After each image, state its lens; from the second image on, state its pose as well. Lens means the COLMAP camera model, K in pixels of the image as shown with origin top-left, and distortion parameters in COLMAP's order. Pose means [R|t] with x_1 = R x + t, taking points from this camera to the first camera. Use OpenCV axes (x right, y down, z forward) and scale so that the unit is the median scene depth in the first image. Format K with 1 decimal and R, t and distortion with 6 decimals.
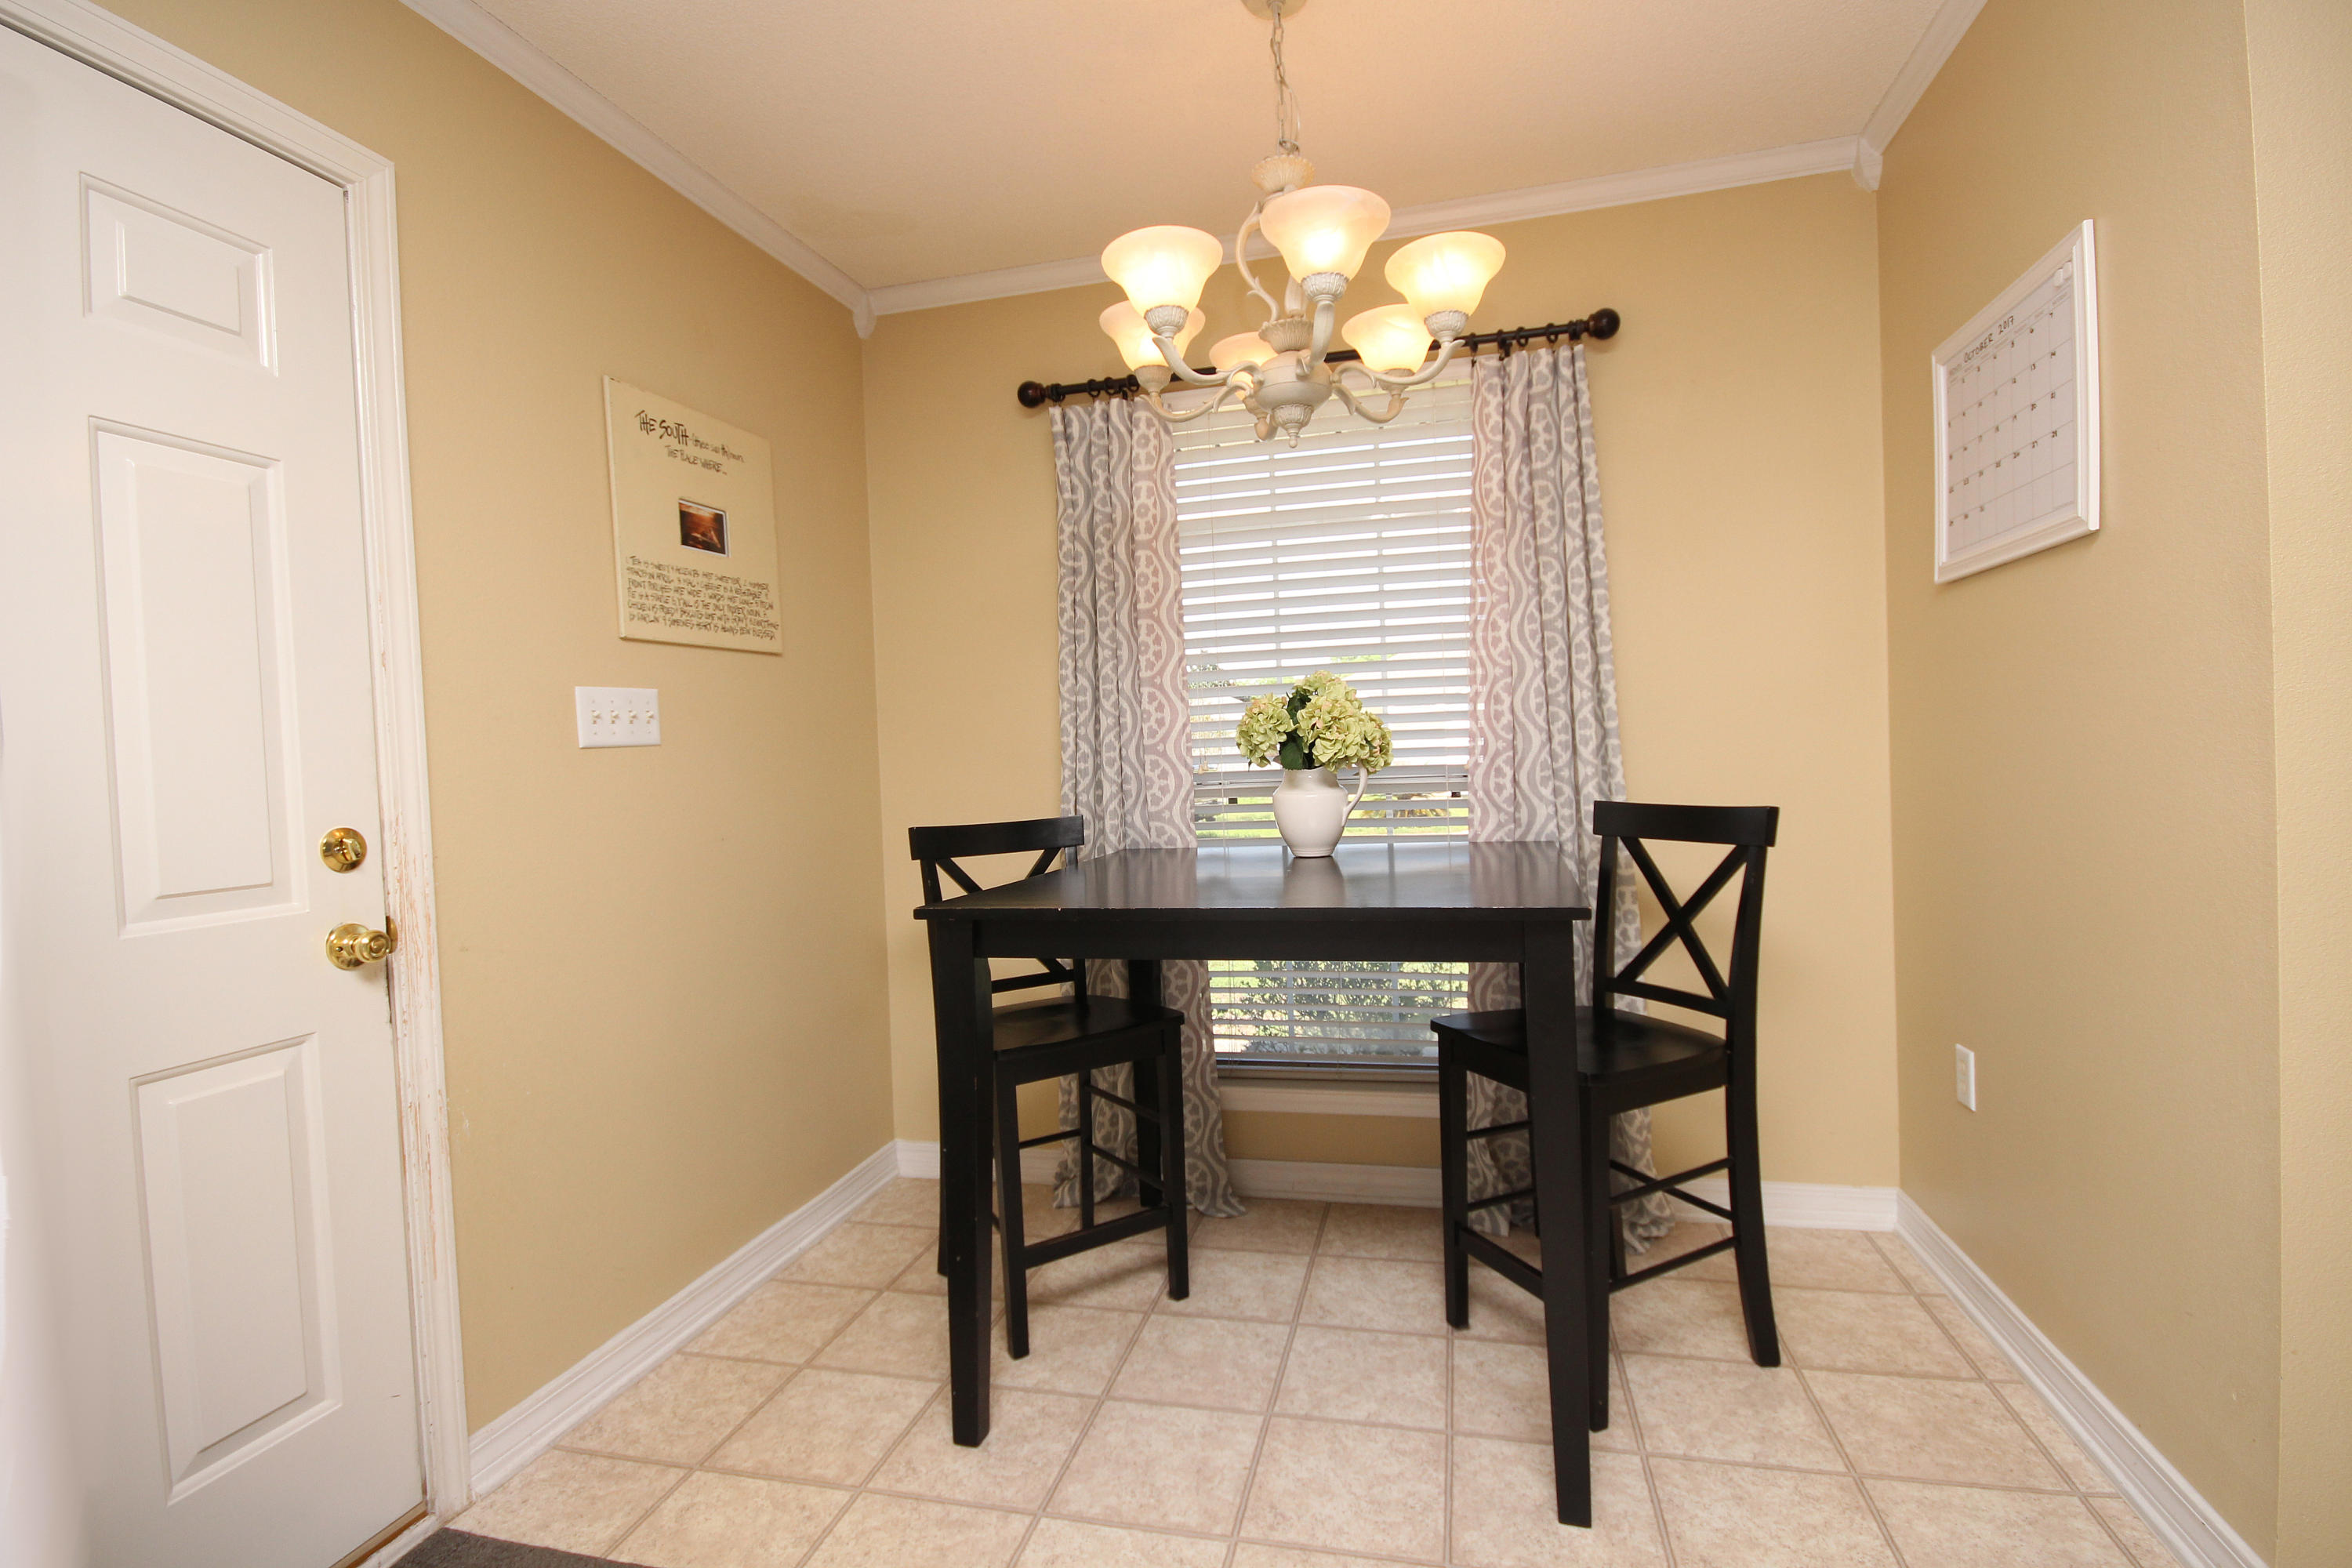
lens RADIAL K [[1100.6, 0, 1177.6], [0, 1100.6, 777.6], [0, 0, 1]] dist [0.041510, 0.000410]
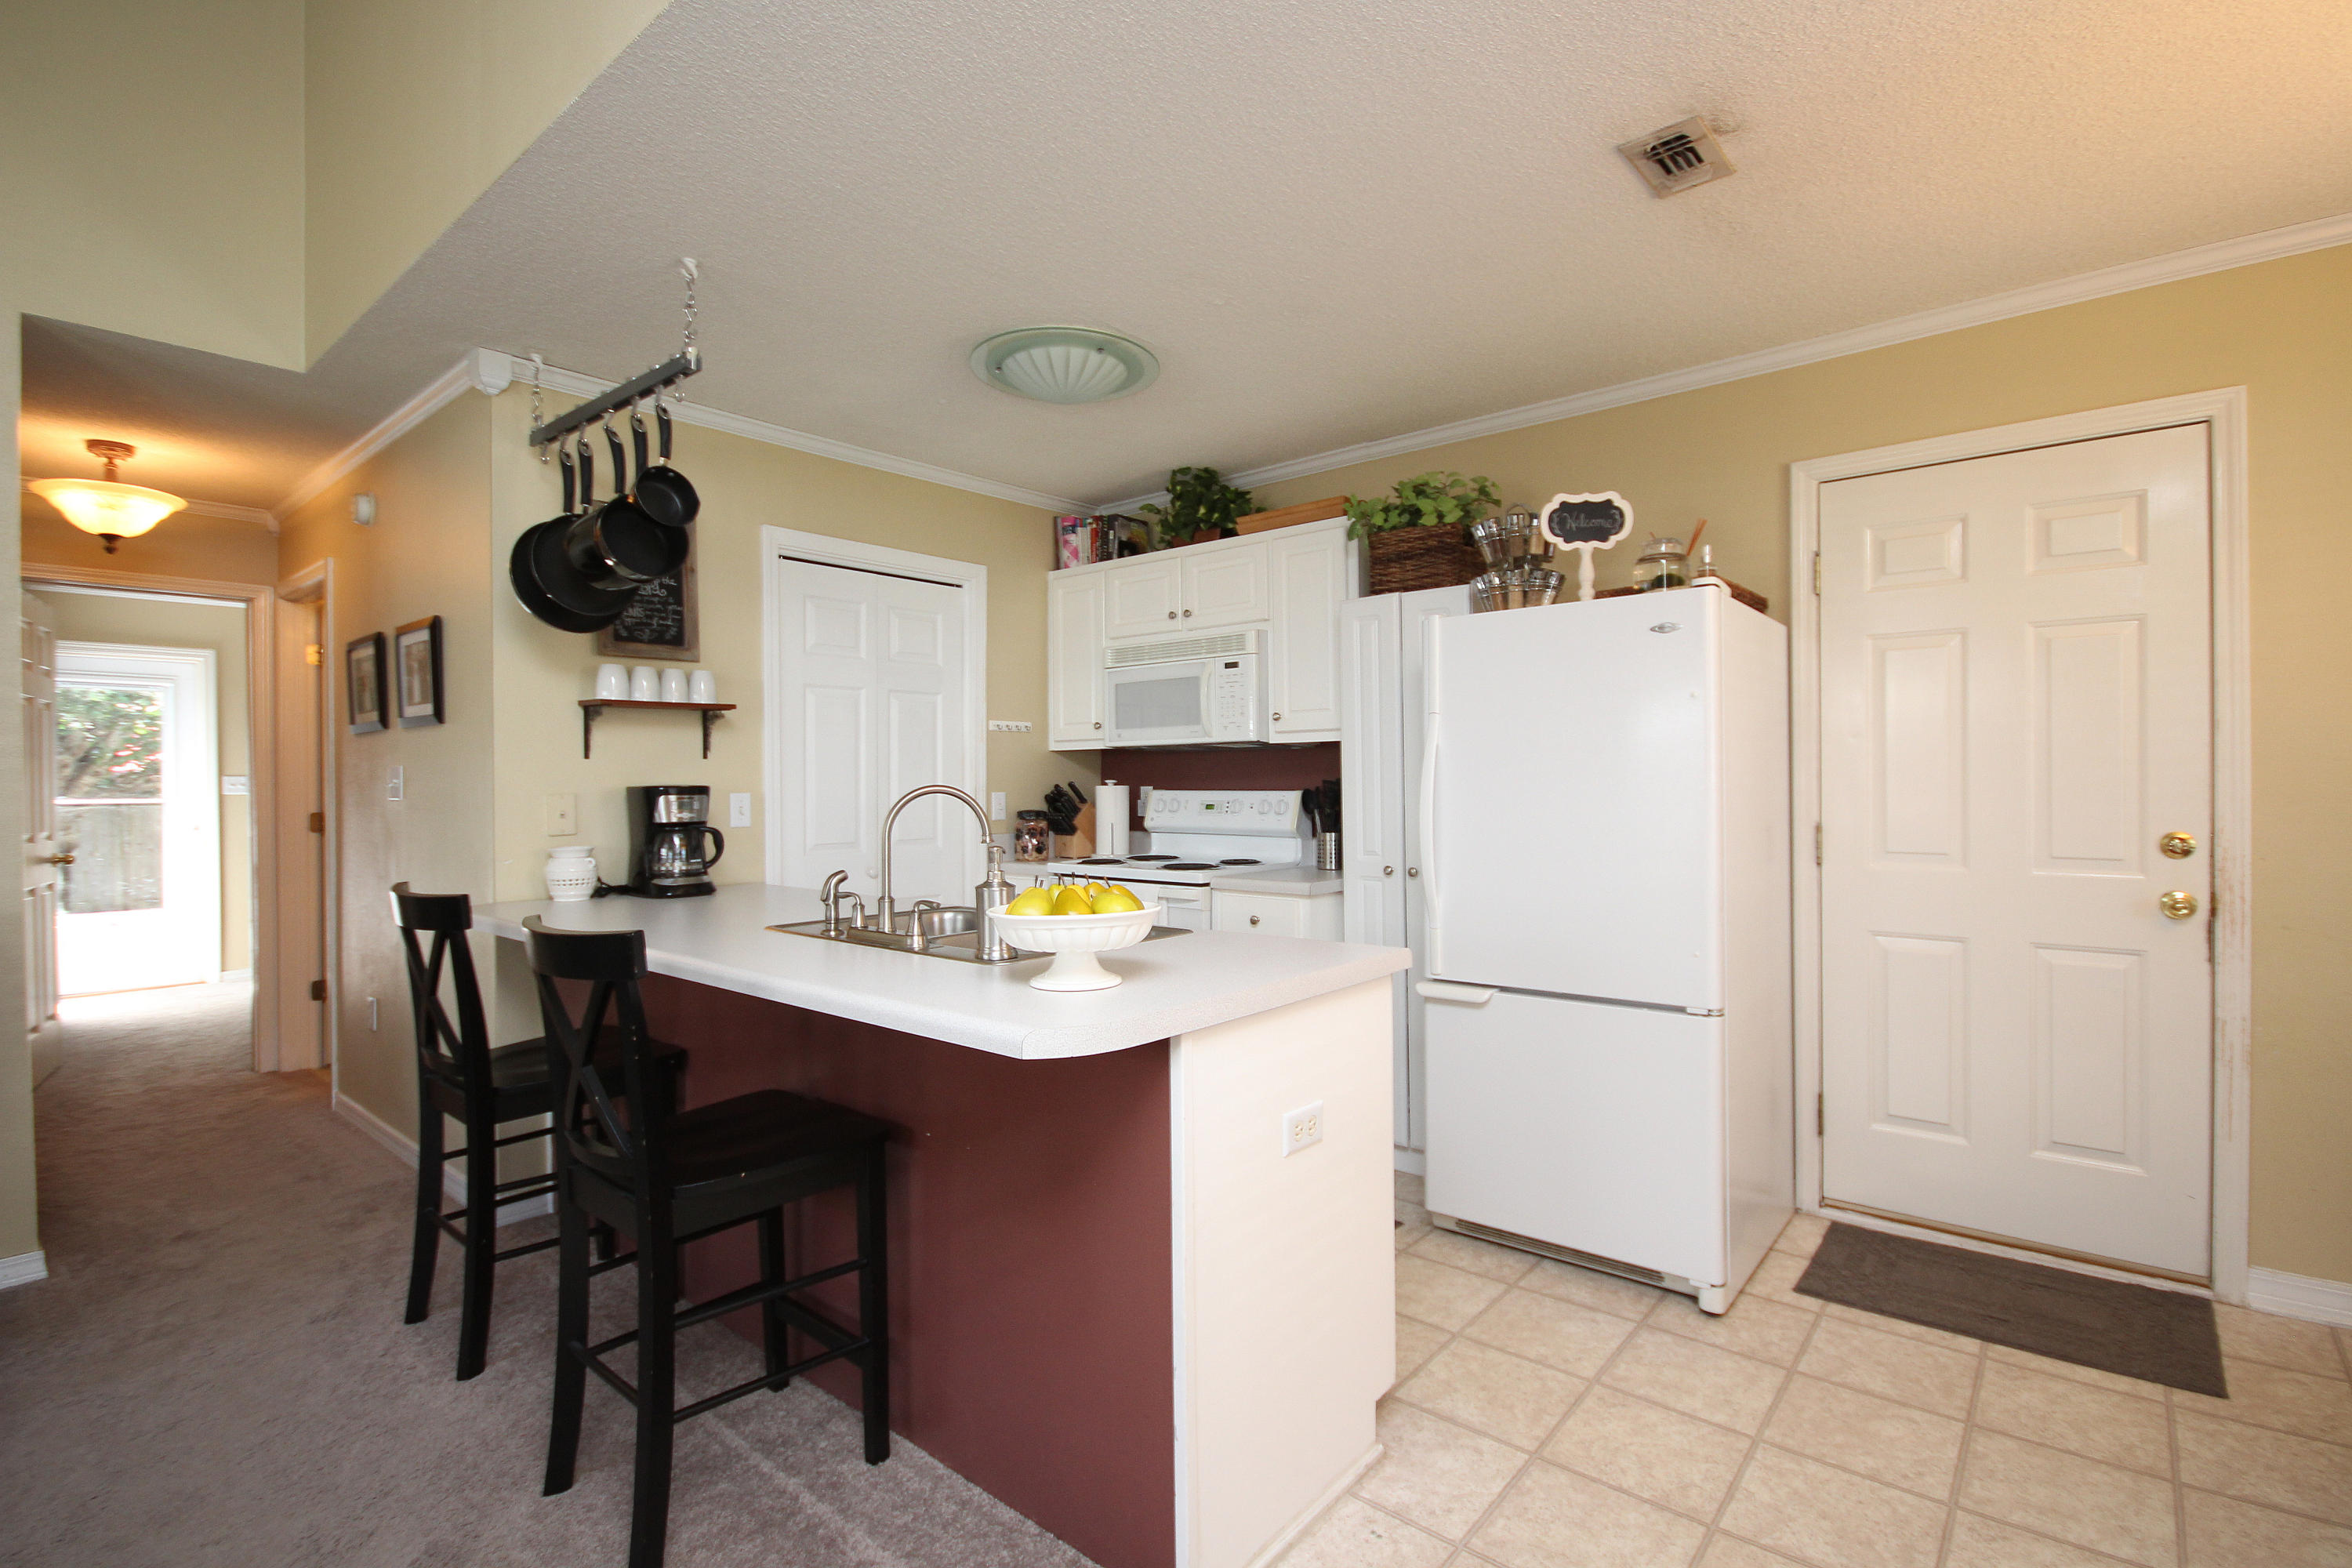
lens RADIAL K [[1093.2, 0, 1190.9], [0, 1093.2, 779.9], [0, 0, 1]] dist [0.002429, -0.005229]
pose [[-0.428806, 0.040301, -0.902497, 0.807842], [-0.002723, 0.998942, 0.045902, -0.061501], [0.903392, 0.022140, -0.428243, 0.253549]]
